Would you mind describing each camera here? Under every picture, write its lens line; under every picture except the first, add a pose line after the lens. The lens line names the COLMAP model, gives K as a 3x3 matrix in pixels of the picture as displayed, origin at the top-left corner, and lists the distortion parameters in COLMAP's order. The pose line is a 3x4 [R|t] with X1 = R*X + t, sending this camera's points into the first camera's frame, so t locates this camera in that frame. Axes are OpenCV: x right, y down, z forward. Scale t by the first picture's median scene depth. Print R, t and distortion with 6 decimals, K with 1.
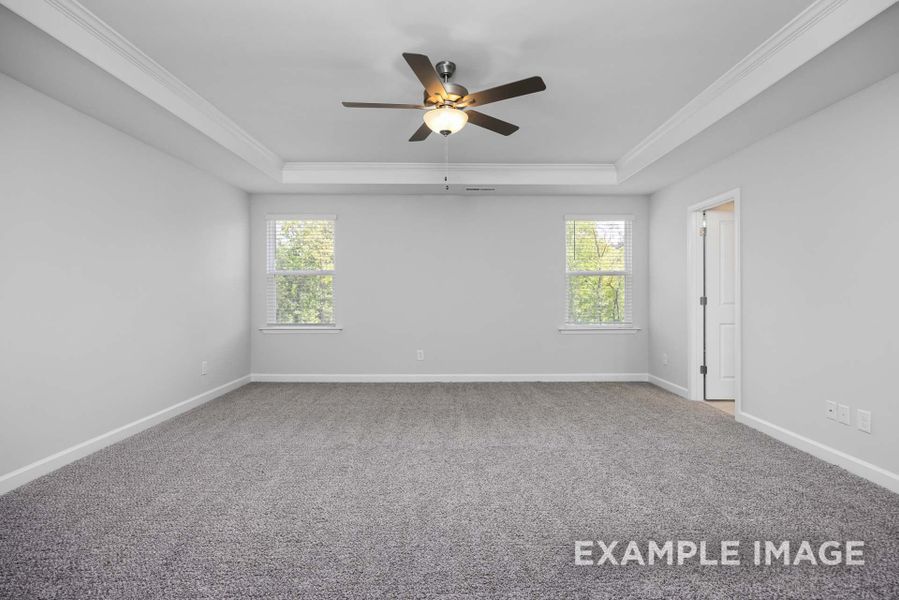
lens RADIAL K [[468.5, 0, 449.6], [0, 468.5, 300.6], [0, 0, 1]] dist [-0.001883, -0.000025]
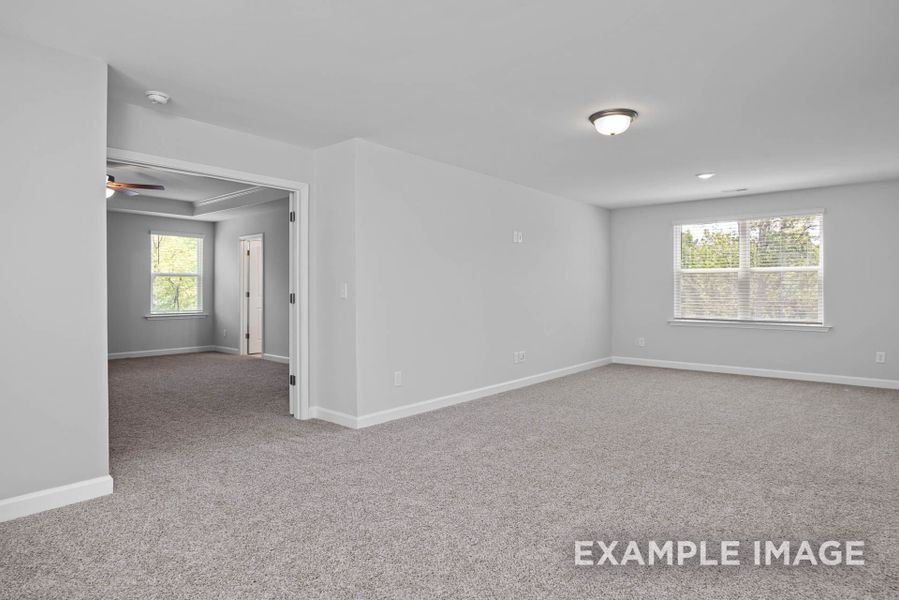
lens RADIAL K [[493.7, 0, 452.3], [0, 493.7, 298.7], [0, 0, 1]] dist [-0.013918, -0.000630]
pose [[0.657553, -0.002638, 0.753404, -0.275900], [0.001753, 0.999997, 0.001971, 0.013225], [-0.753406, 0.000025, 0.657555, -0.648325]]
